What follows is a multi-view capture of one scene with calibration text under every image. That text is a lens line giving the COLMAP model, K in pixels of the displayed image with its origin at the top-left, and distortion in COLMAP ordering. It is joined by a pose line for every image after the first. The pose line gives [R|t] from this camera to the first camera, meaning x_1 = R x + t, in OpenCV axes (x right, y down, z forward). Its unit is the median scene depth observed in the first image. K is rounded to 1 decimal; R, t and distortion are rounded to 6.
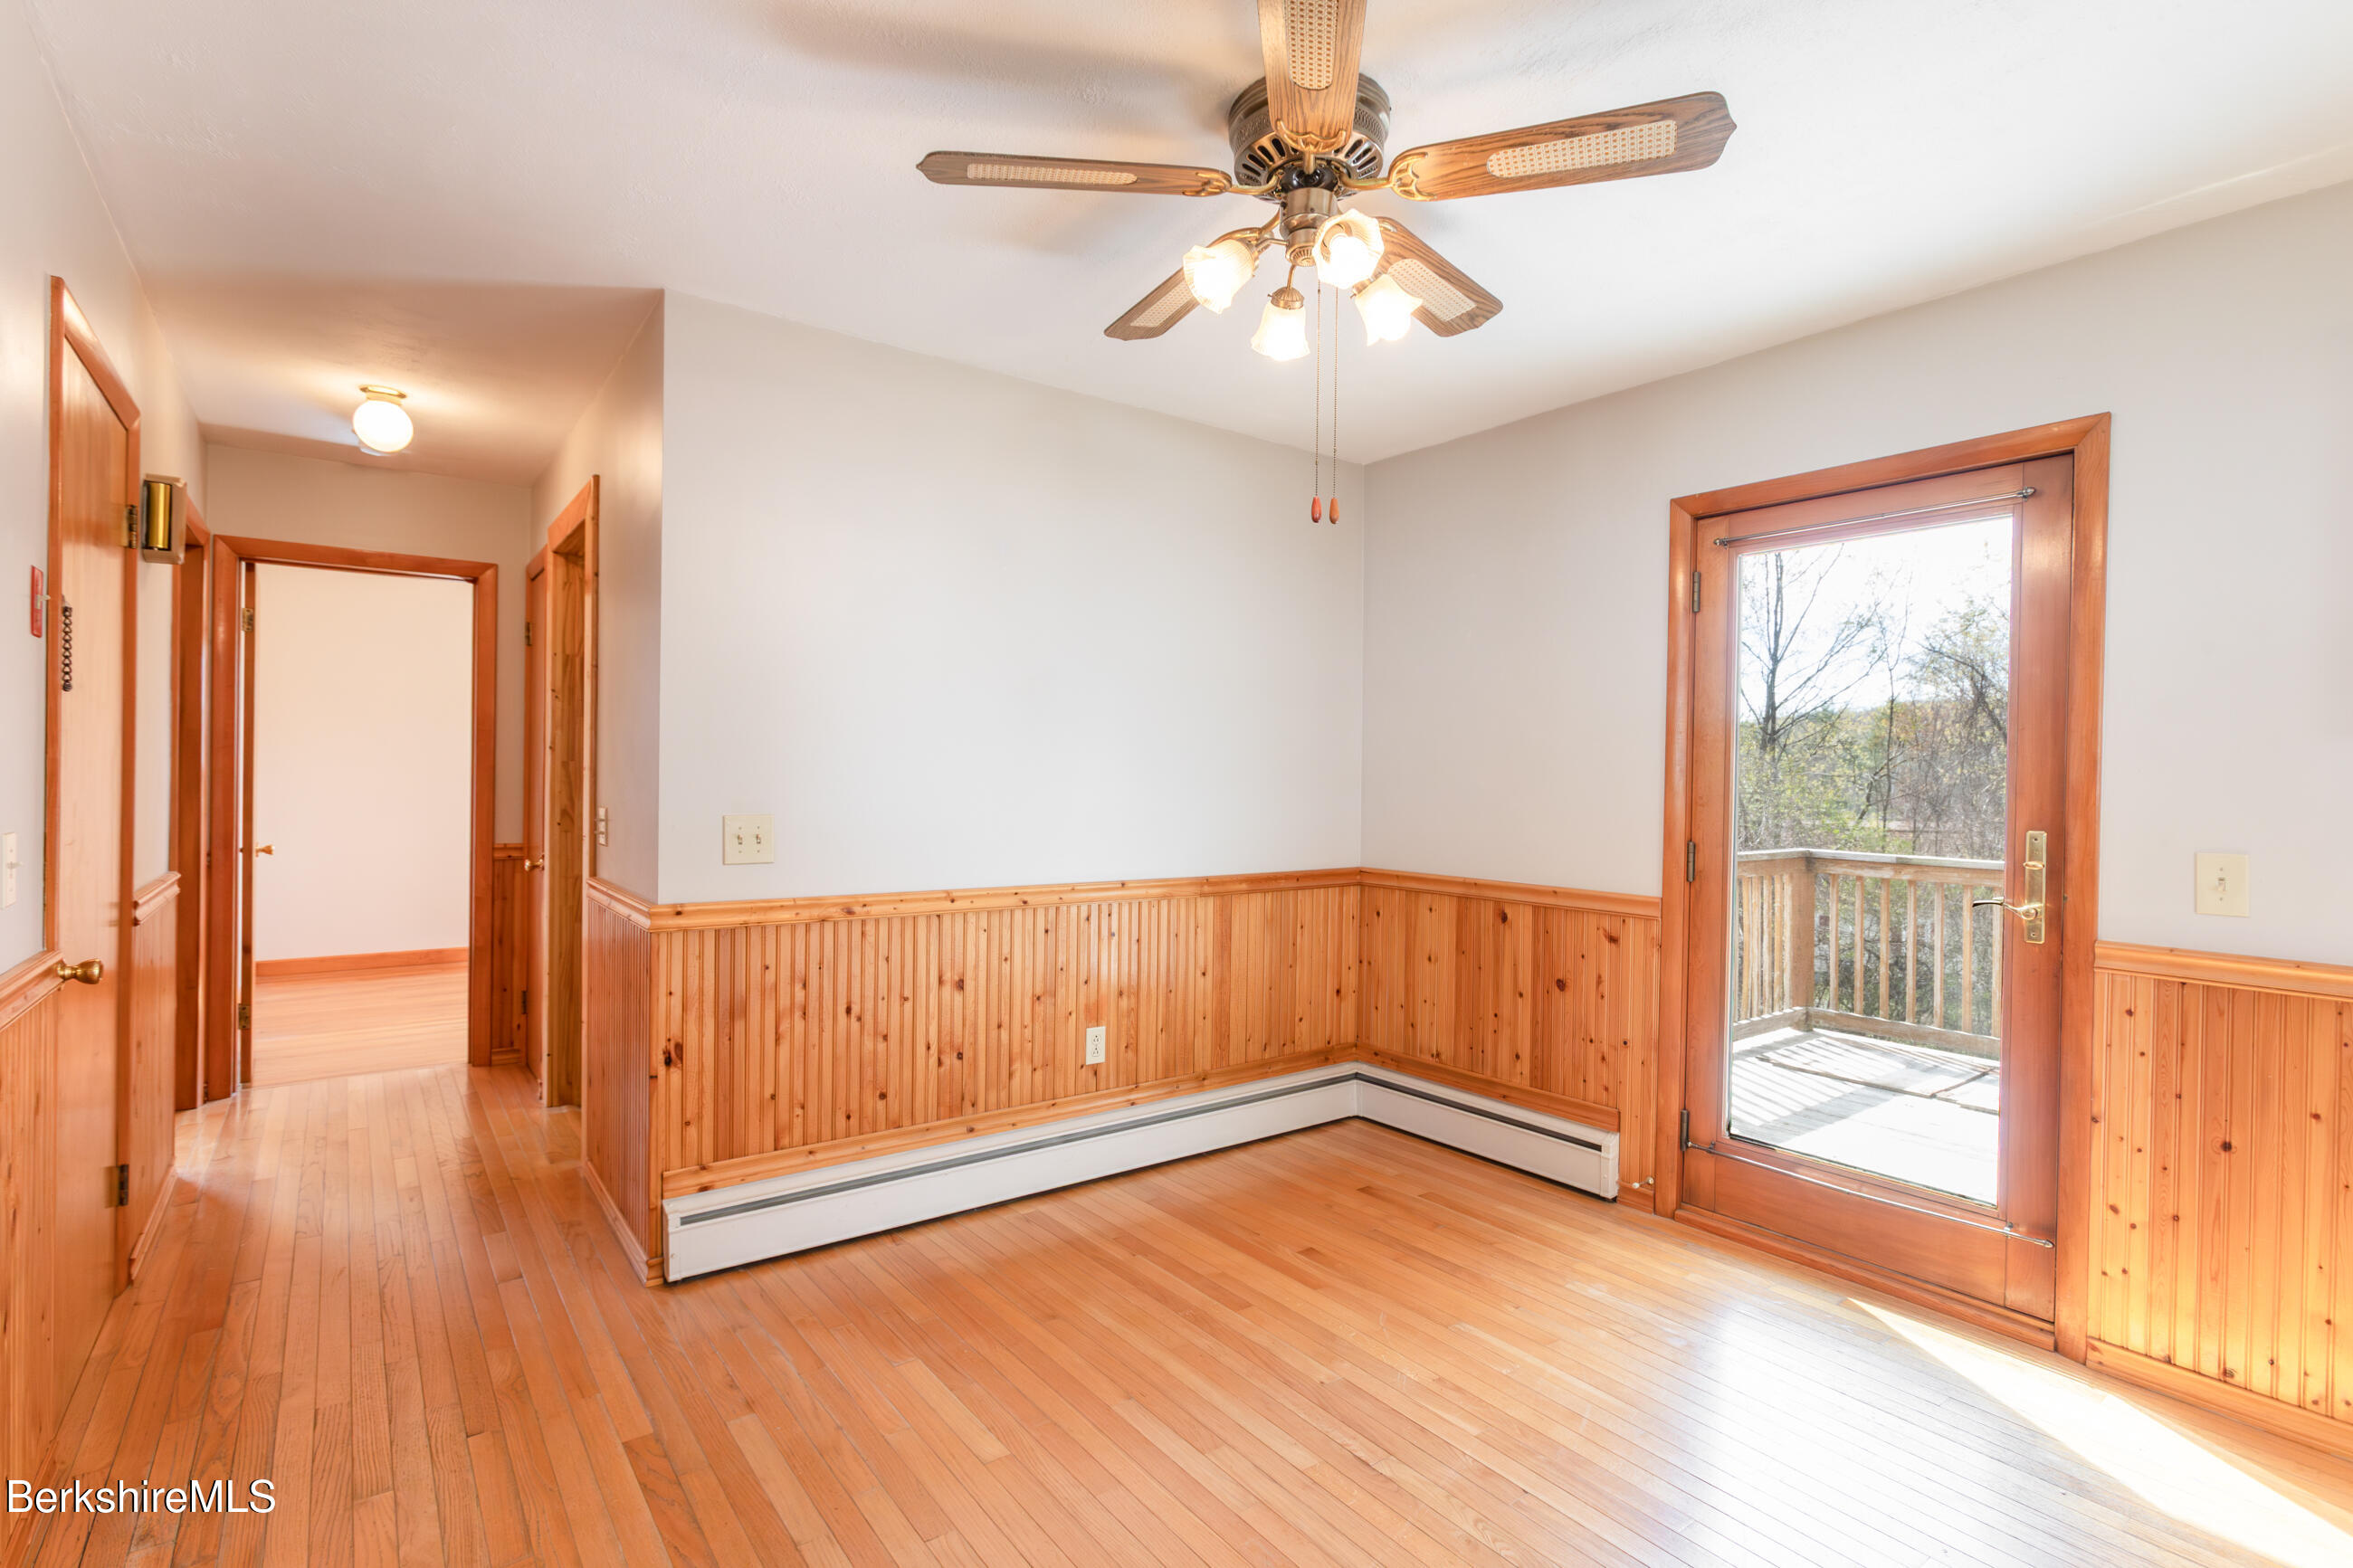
lens RADIAL K [[1125.3, 0, 1176.5], [0, 1125.3, 784.0], [0, 0, 1]] dist [-0.019281, 0.014176]
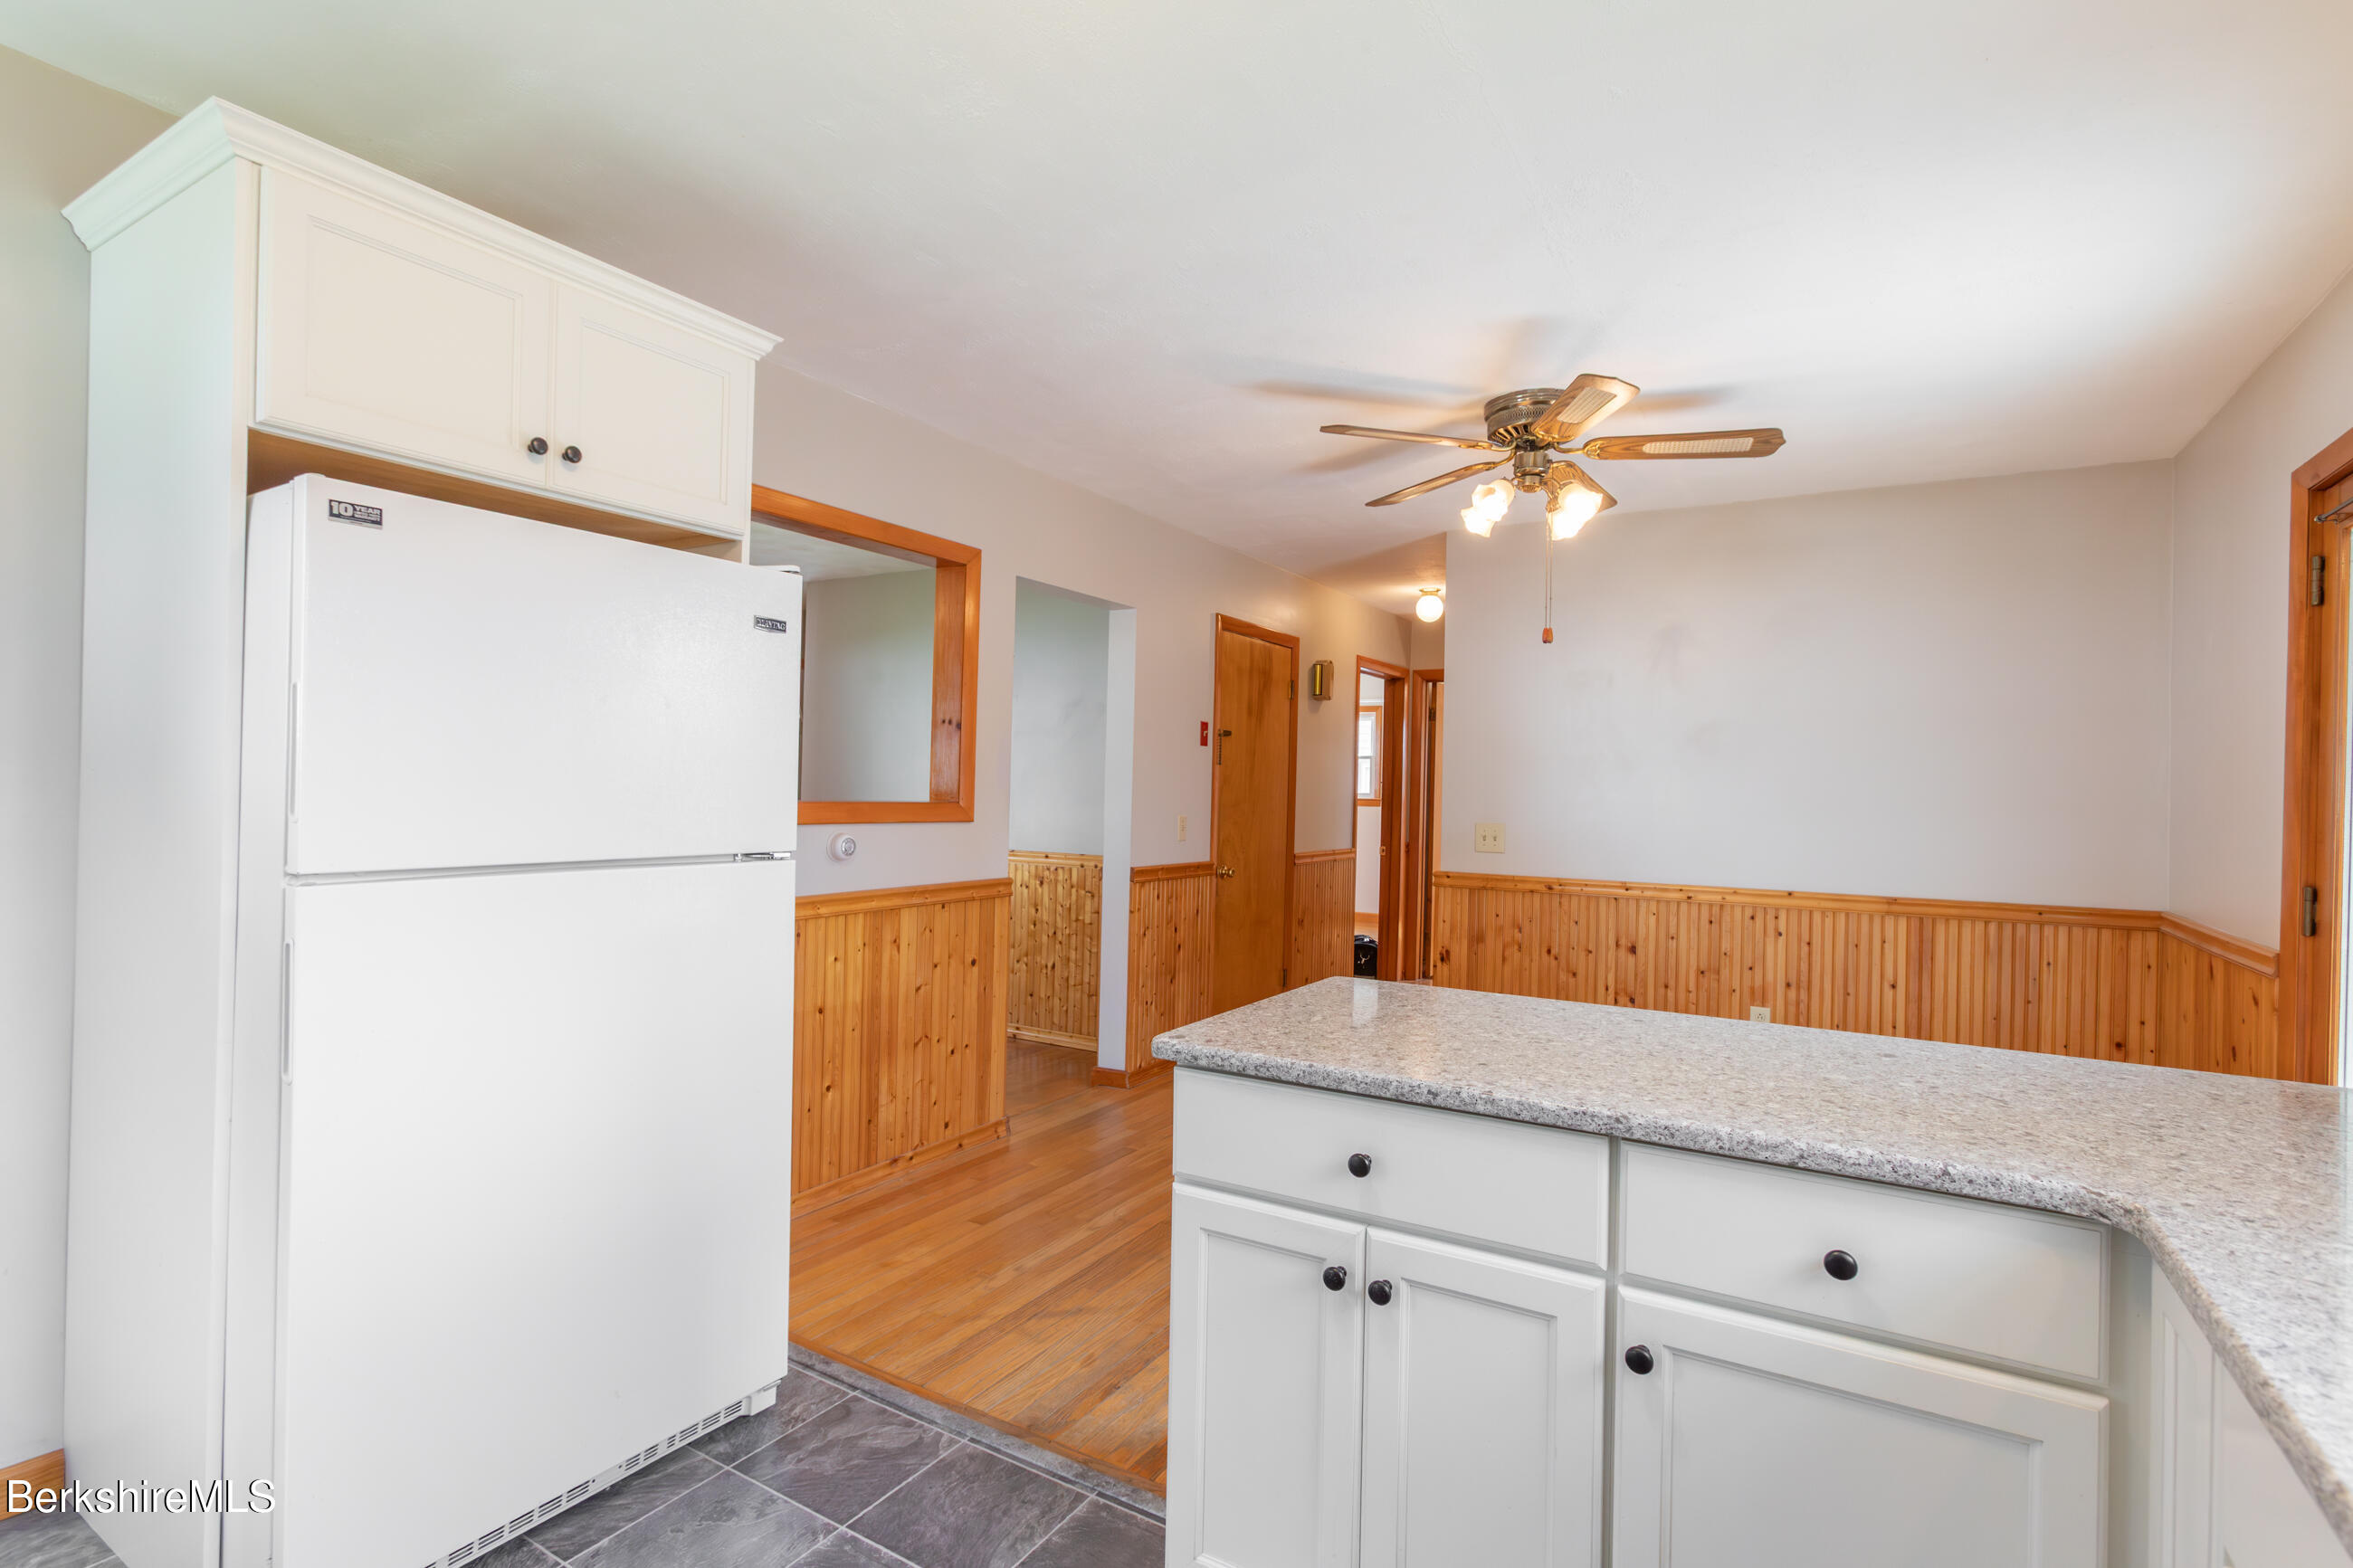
lens RADIAL K [[1141.5, 0, 1176.5], [0, 1141.5, 784.0], [0, 0, 1]] dist [-0.002469, -0.000479]
pose [[0.378809, -0.009908, -0.925422, 0.893872], [-0.021199, 0.999587, -0.019380, 0.009998], [0.925232, 0.026959, 0.378443, -0.075984]]
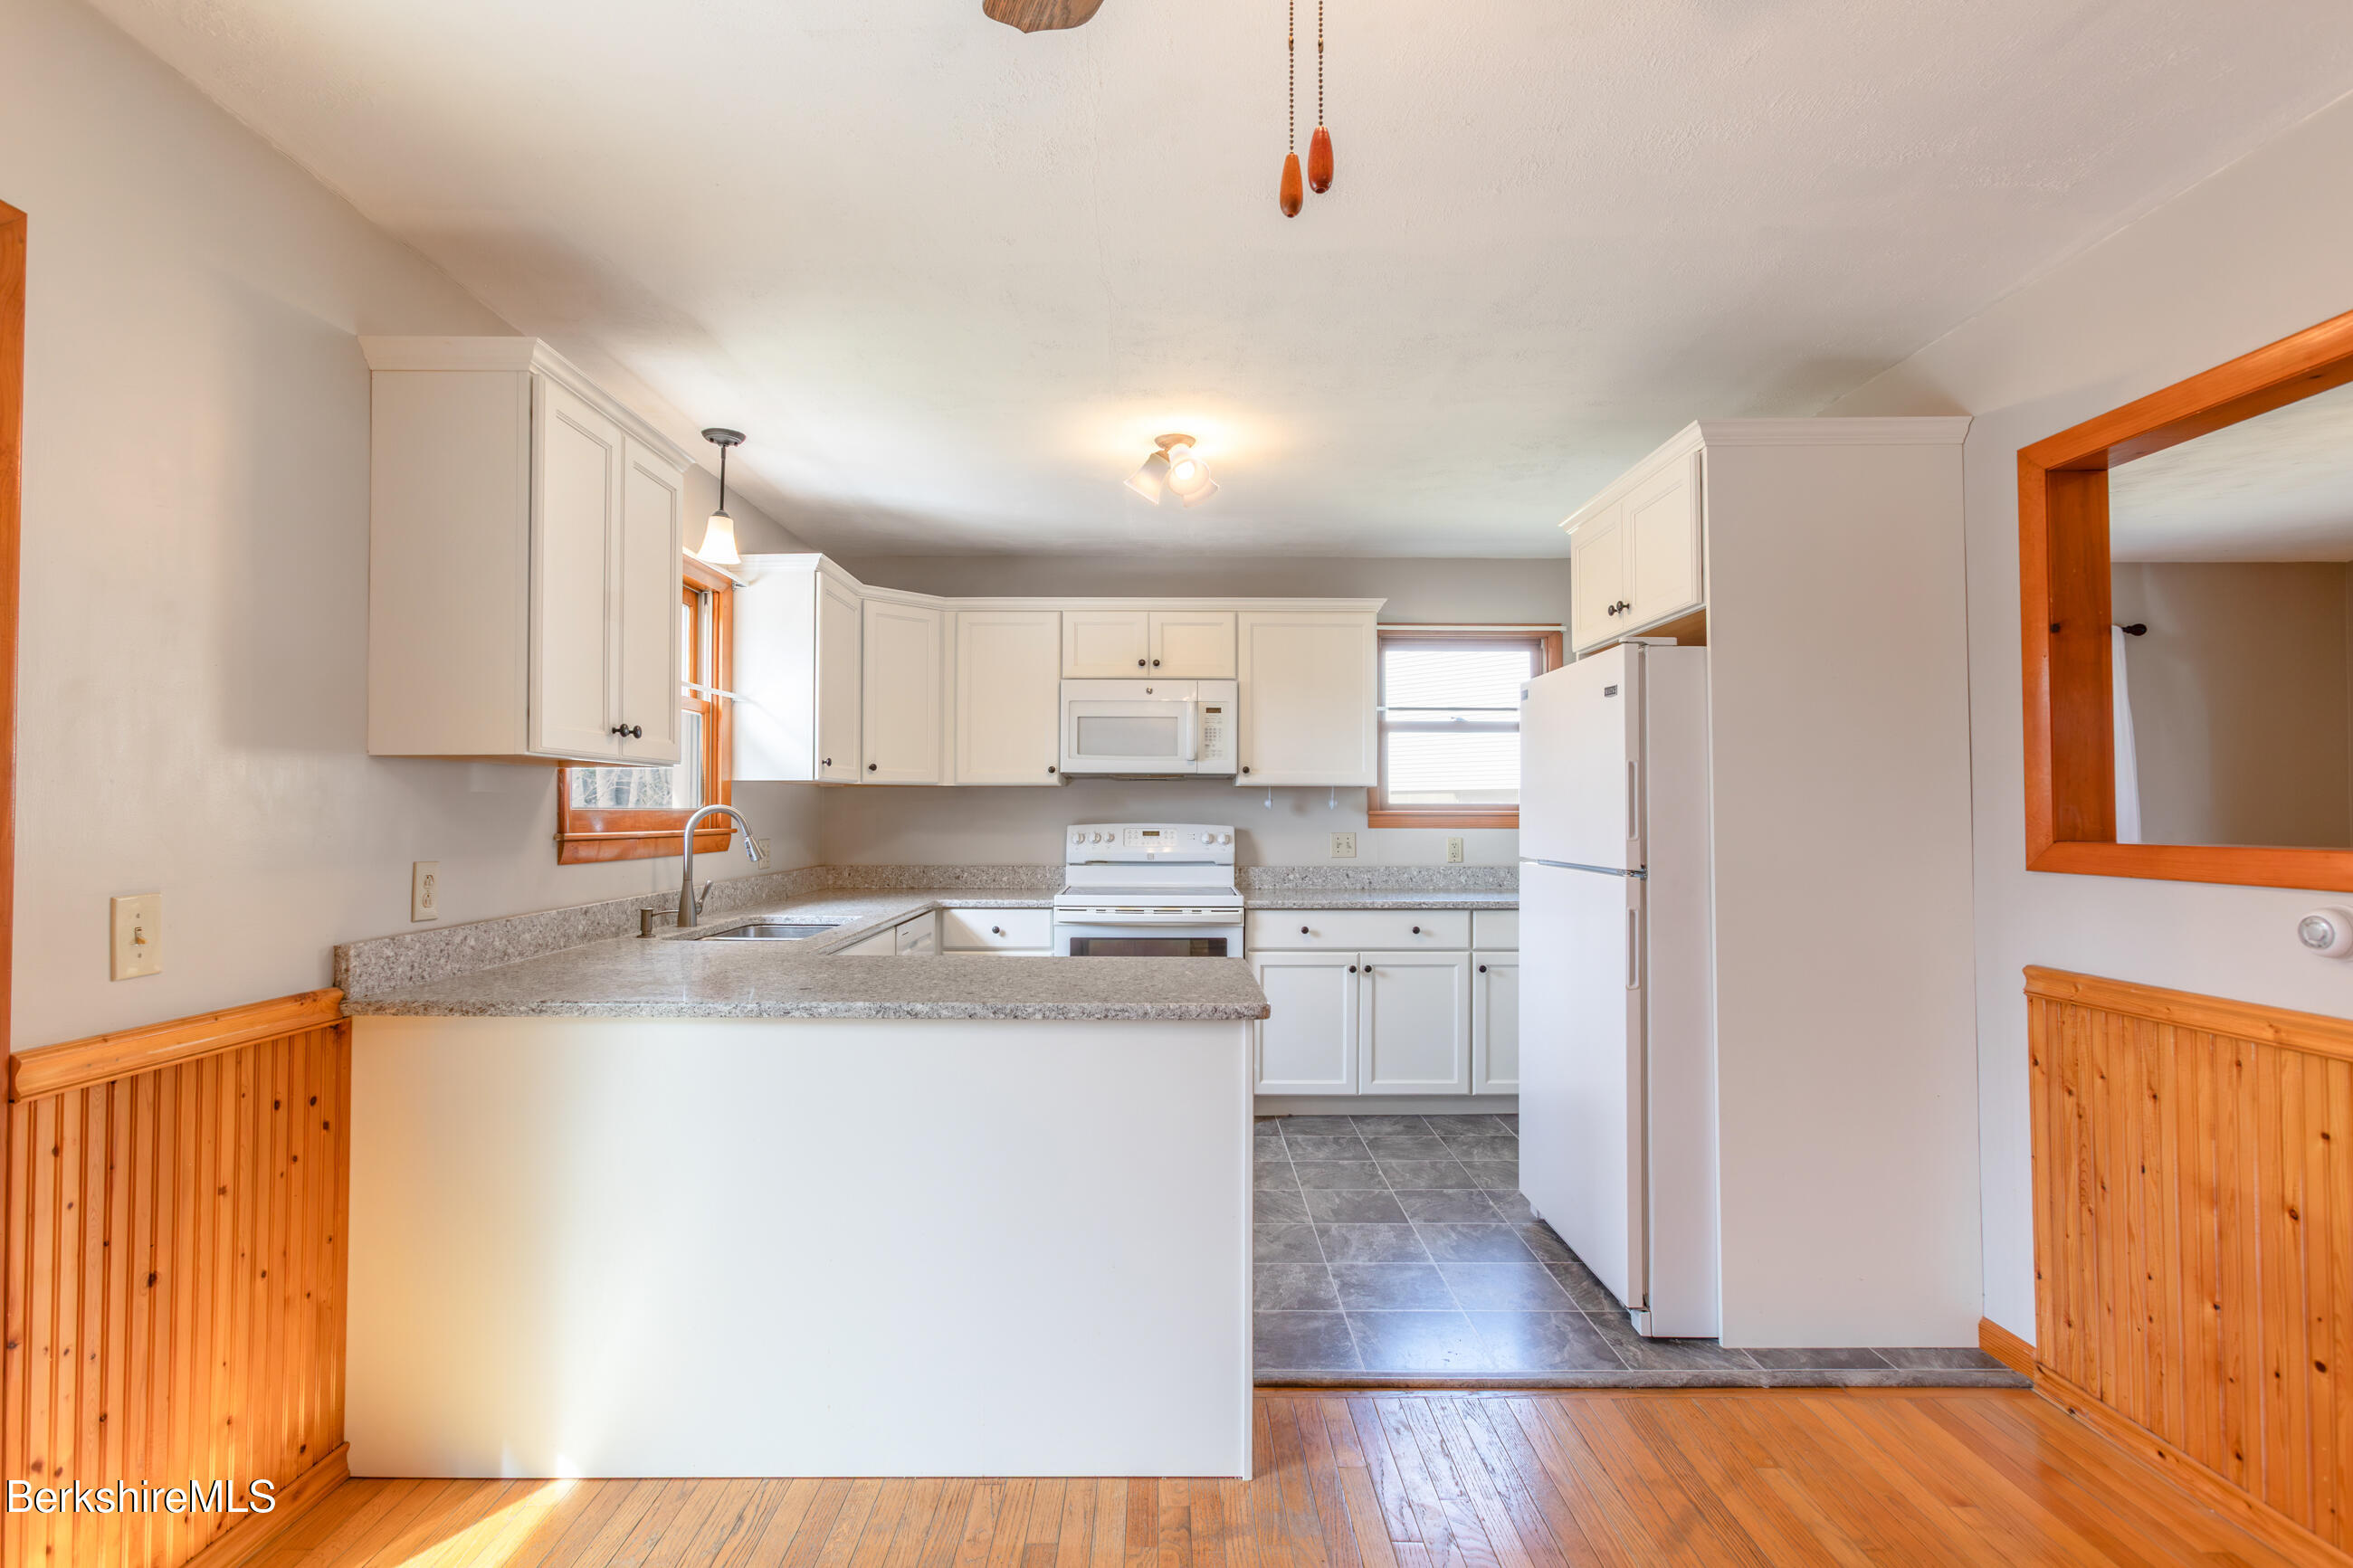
lens RADIAL K [[1125.3, 0, 1176.5], [0, 1125.3, 784.0], [0, 0, 1]] dist [-0.019281, 0.014176]
pose [[-0.807128, -0.001474, 0.590375, -0.055387], [-0.008527, 0.999922, -0.009162, -0.008421], [-0.590315, -0.012429, -0.807077, 0.831289]]
